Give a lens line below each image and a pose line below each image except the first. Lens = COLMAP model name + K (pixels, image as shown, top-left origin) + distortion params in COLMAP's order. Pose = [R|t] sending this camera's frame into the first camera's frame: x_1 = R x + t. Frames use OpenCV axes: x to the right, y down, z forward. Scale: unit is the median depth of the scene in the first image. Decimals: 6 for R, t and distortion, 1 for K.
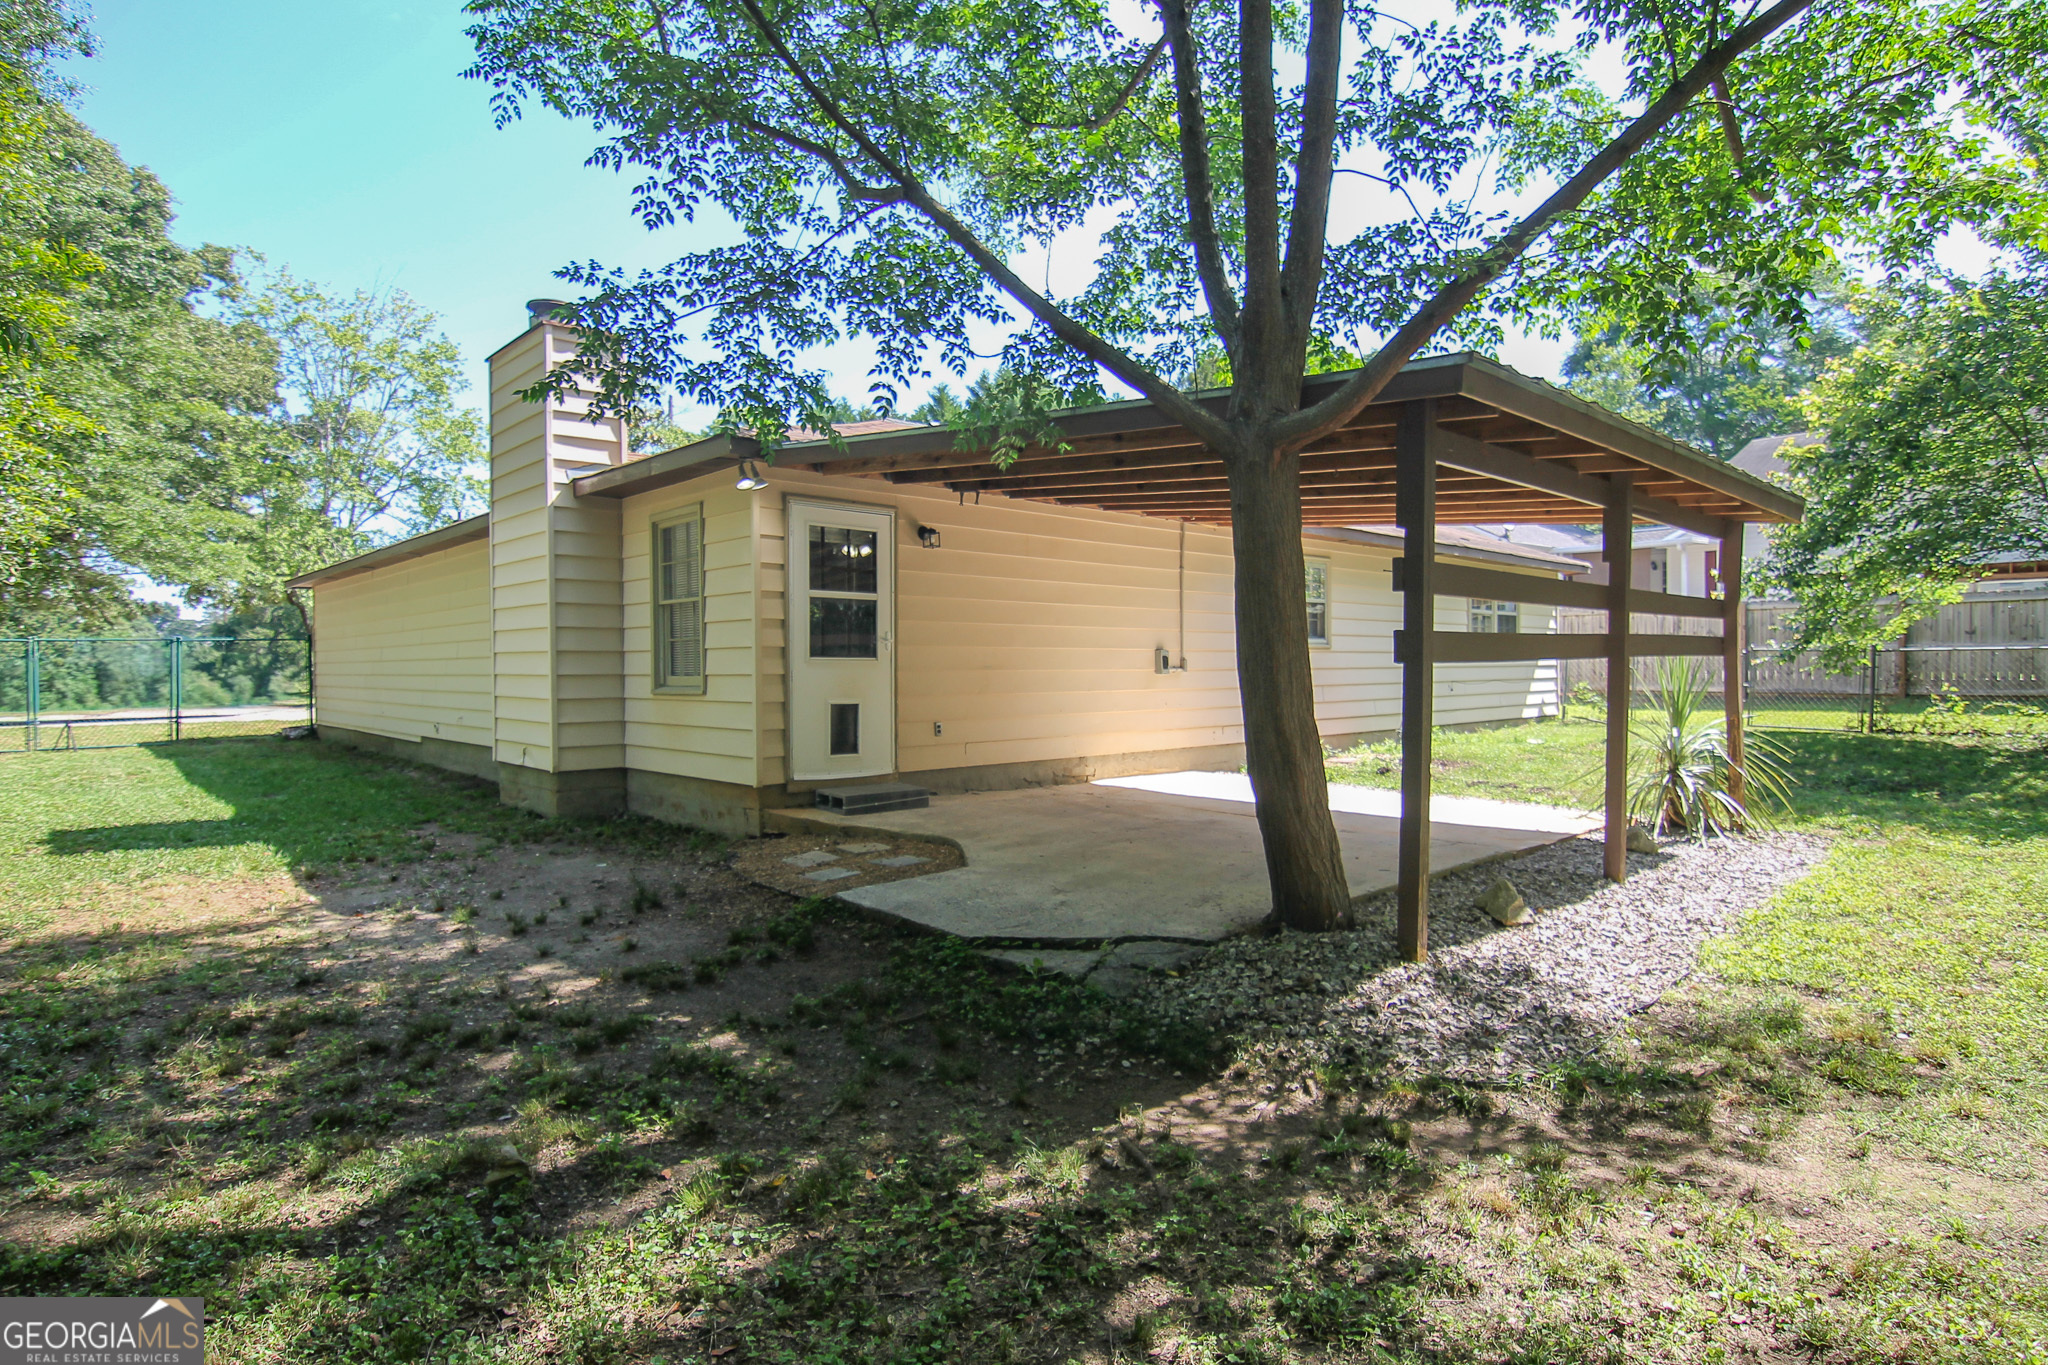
lens RADIAL K [[1059.5, 0, 1025.3], [0, 1059.5, 676.3], [0, 0, 1]] dist [-0.005908, -0.009641]
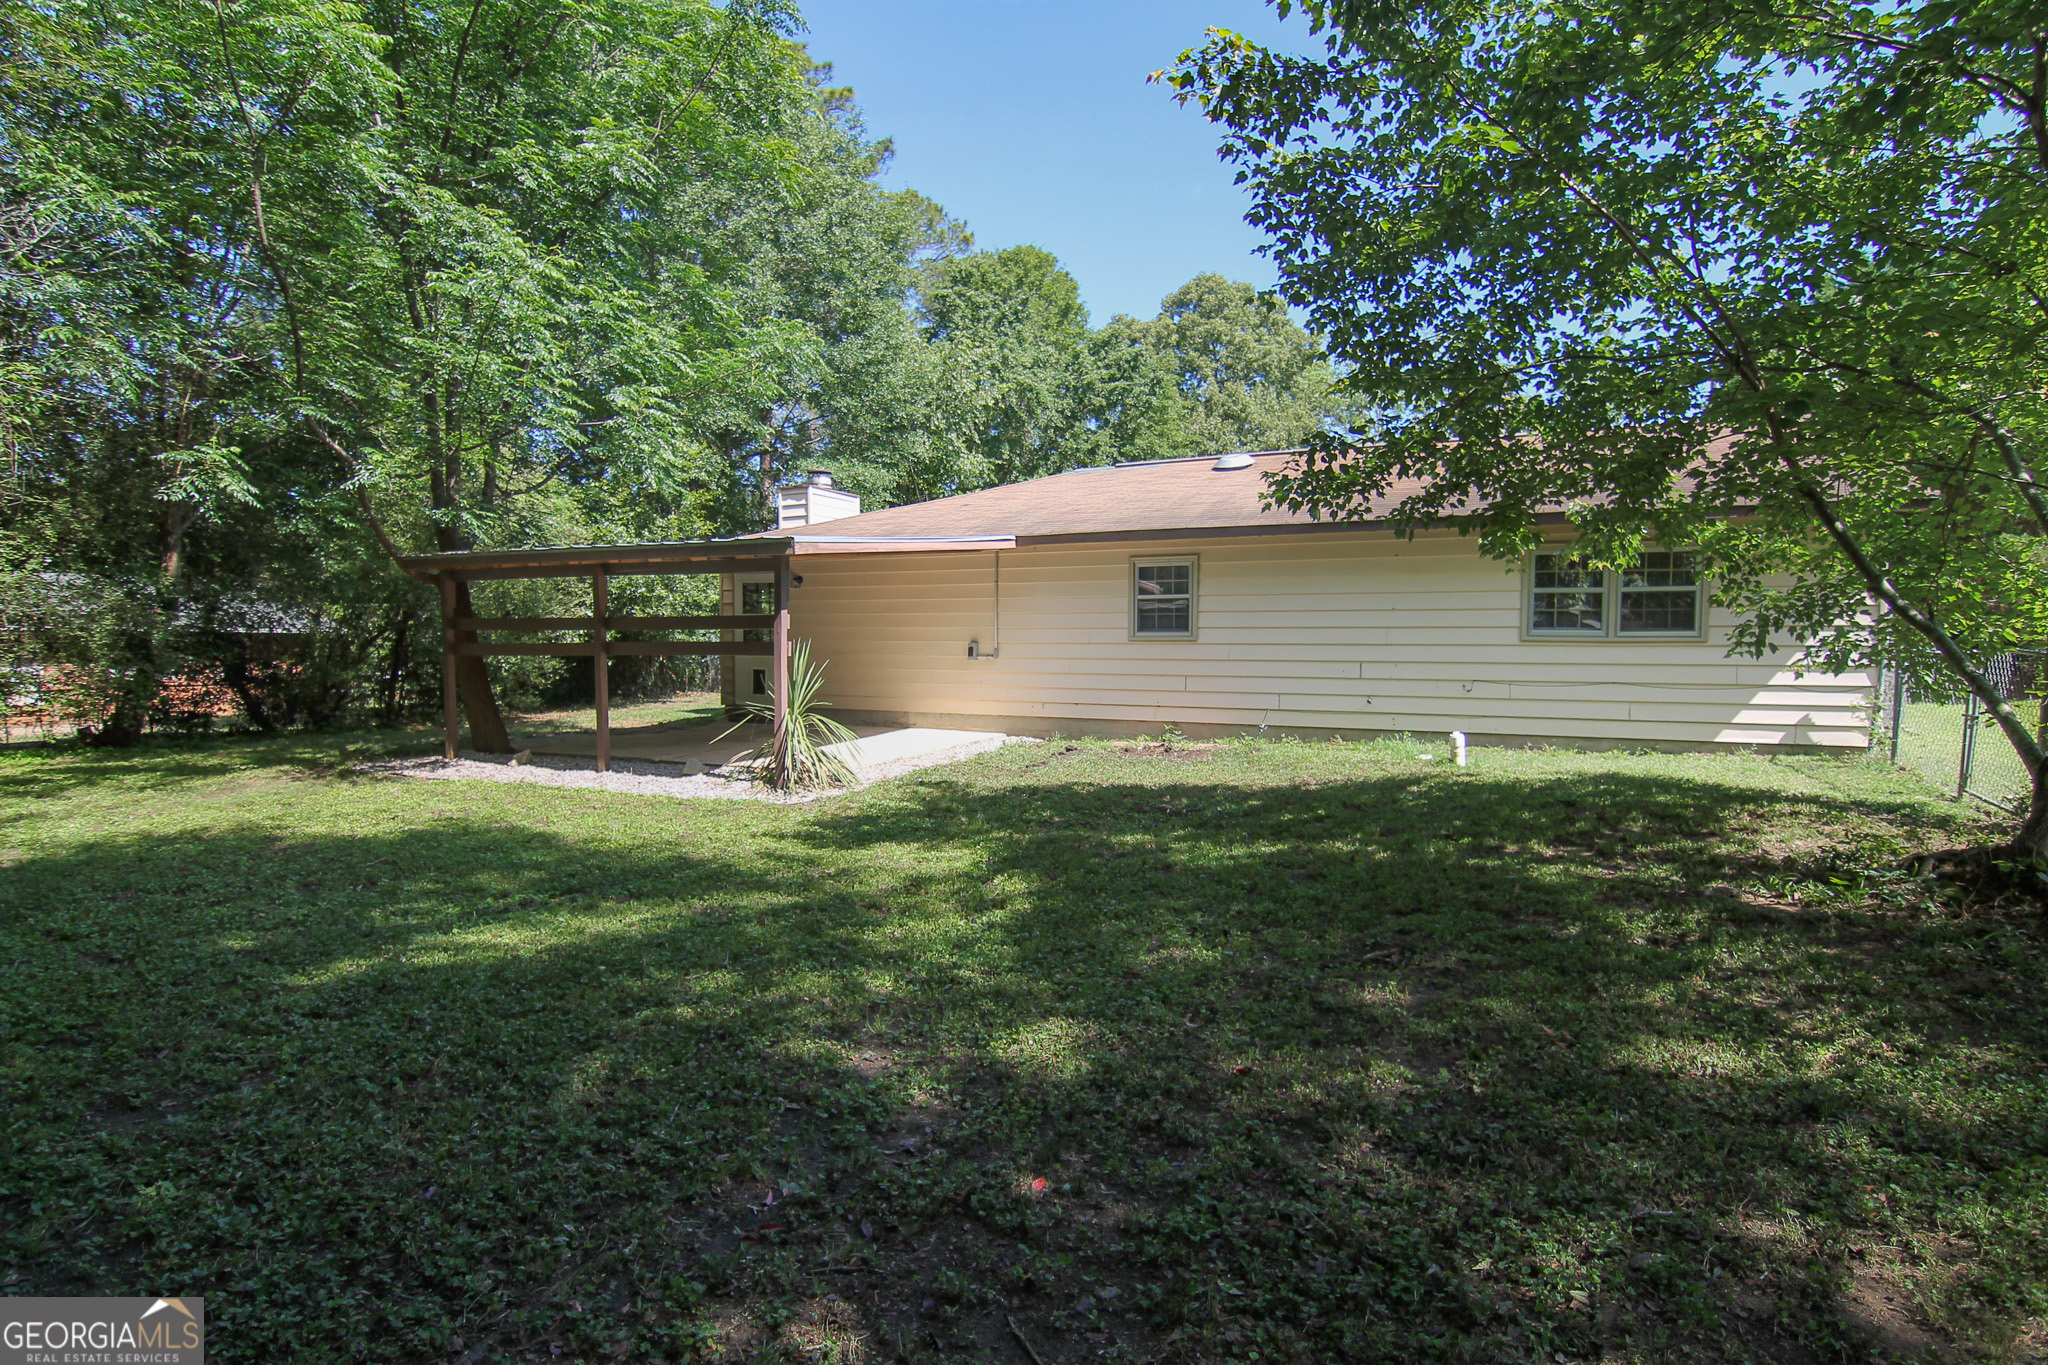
lens RADIAL K [[1059.5, 0, 1022.4], [0, 1059.5, 687.5], [0, 0, 1]] dist [-0.005908, -0.009641]
pose [[0.361993, 0.046147, -0.931038, 1.521365], [-0.012539, 0.998925, 0.044637, -0.030351], [0.932097, -0.004484, 0.362182, 0.603095]]
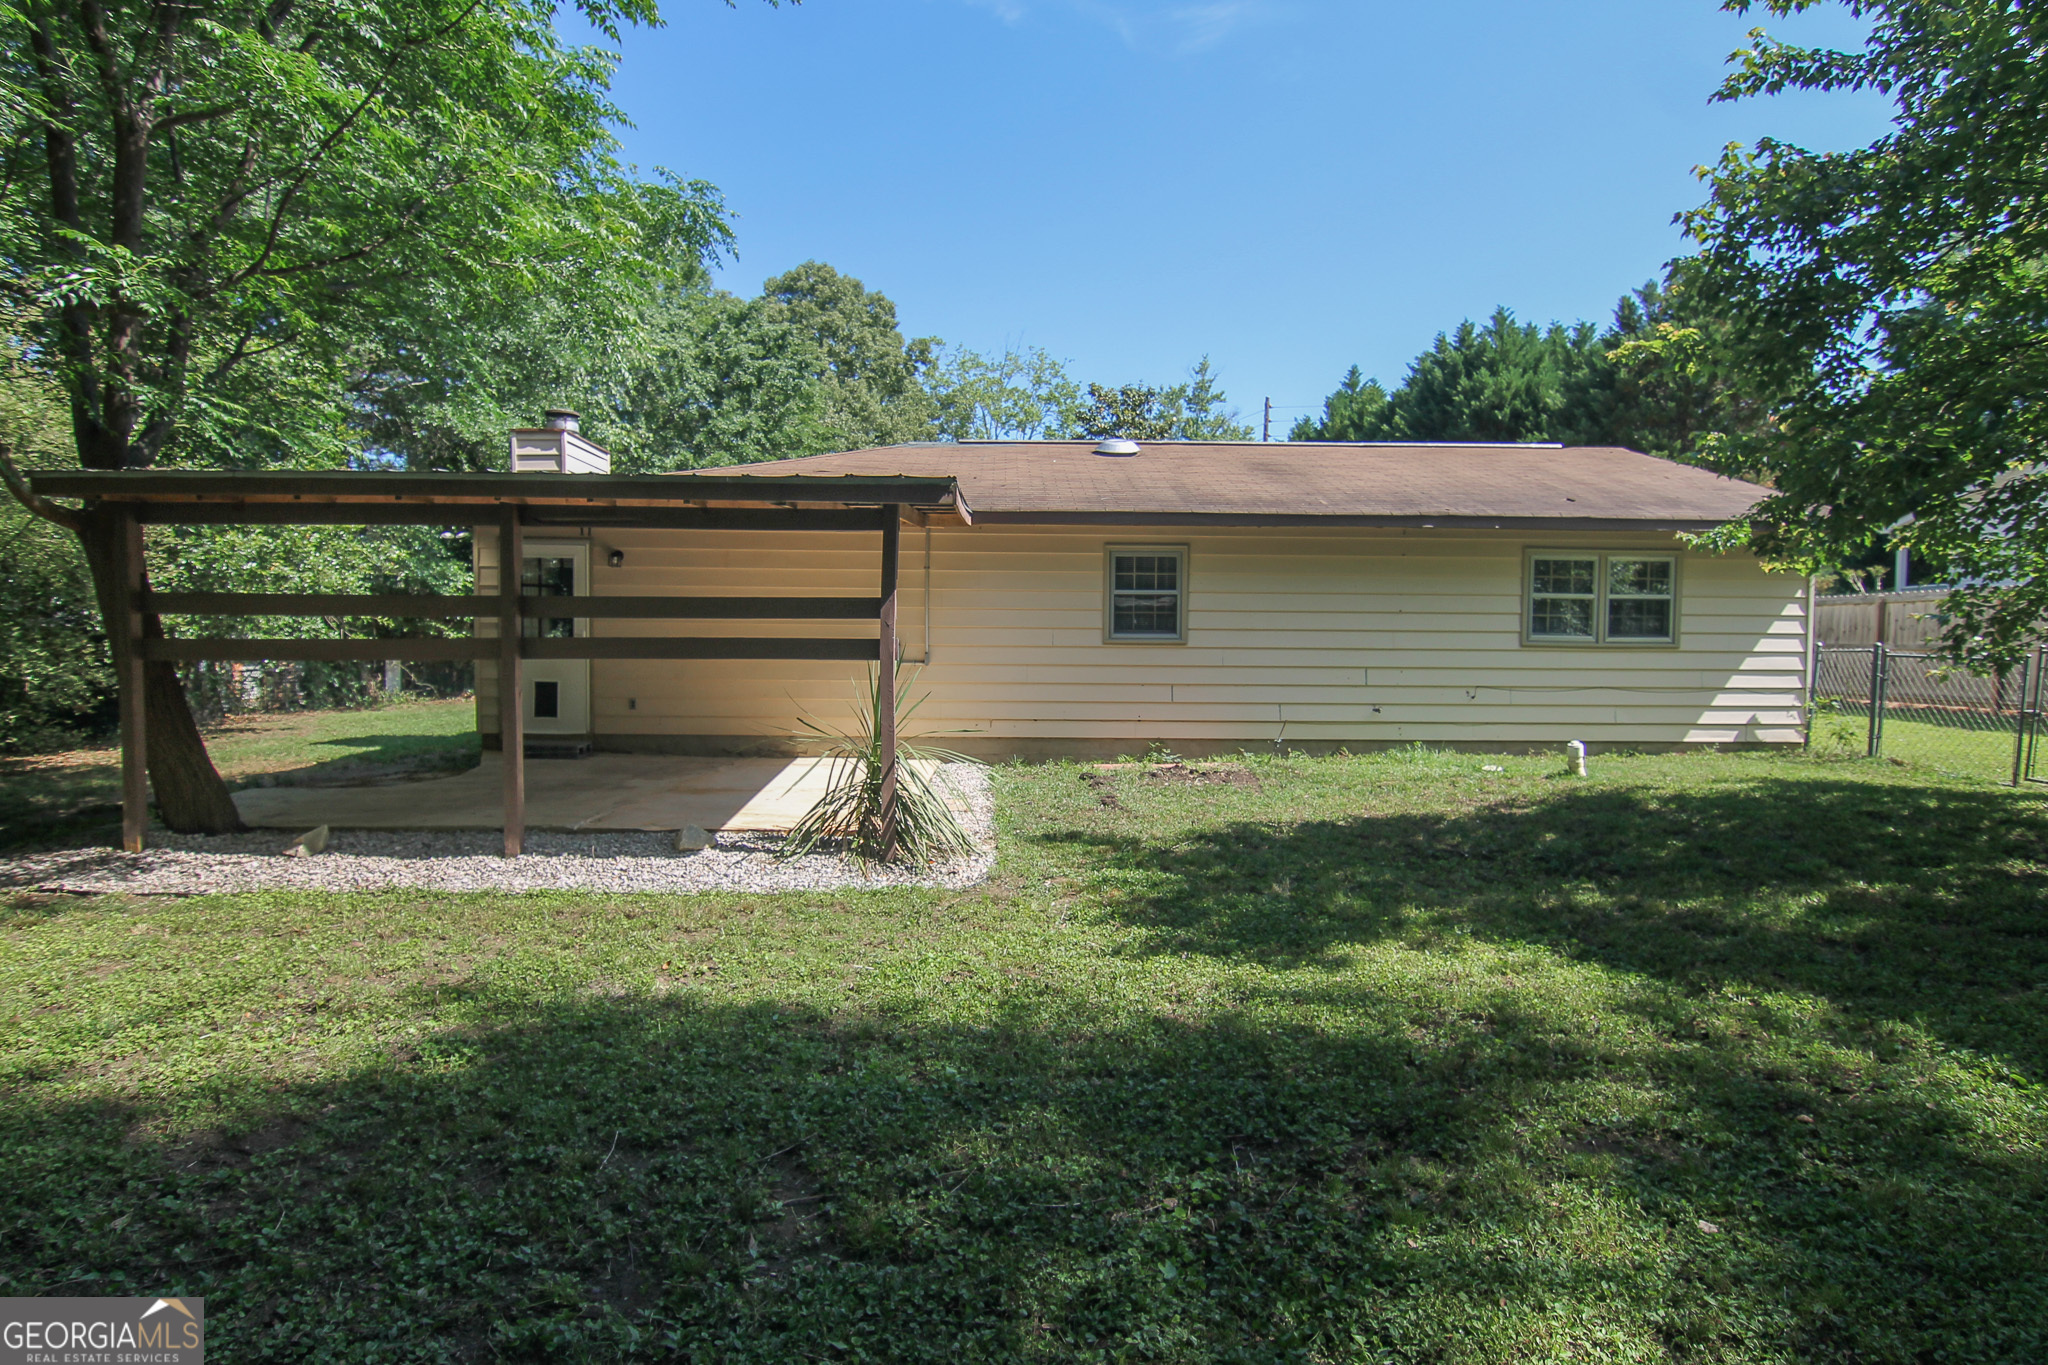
lens RADIAL K [[1059.5, 0, 1028.7], [0, 1059.5, 674.0], [0, 0, 1]] dist [-0.005908, -0.009641]
pose [[0.746332, 0.023891, -0.665145, 0.952787], [-0.017653, 0.999715, 0.016099, -0.014135], [0.665340, -0.000273, 0.746541, 0.288618]]
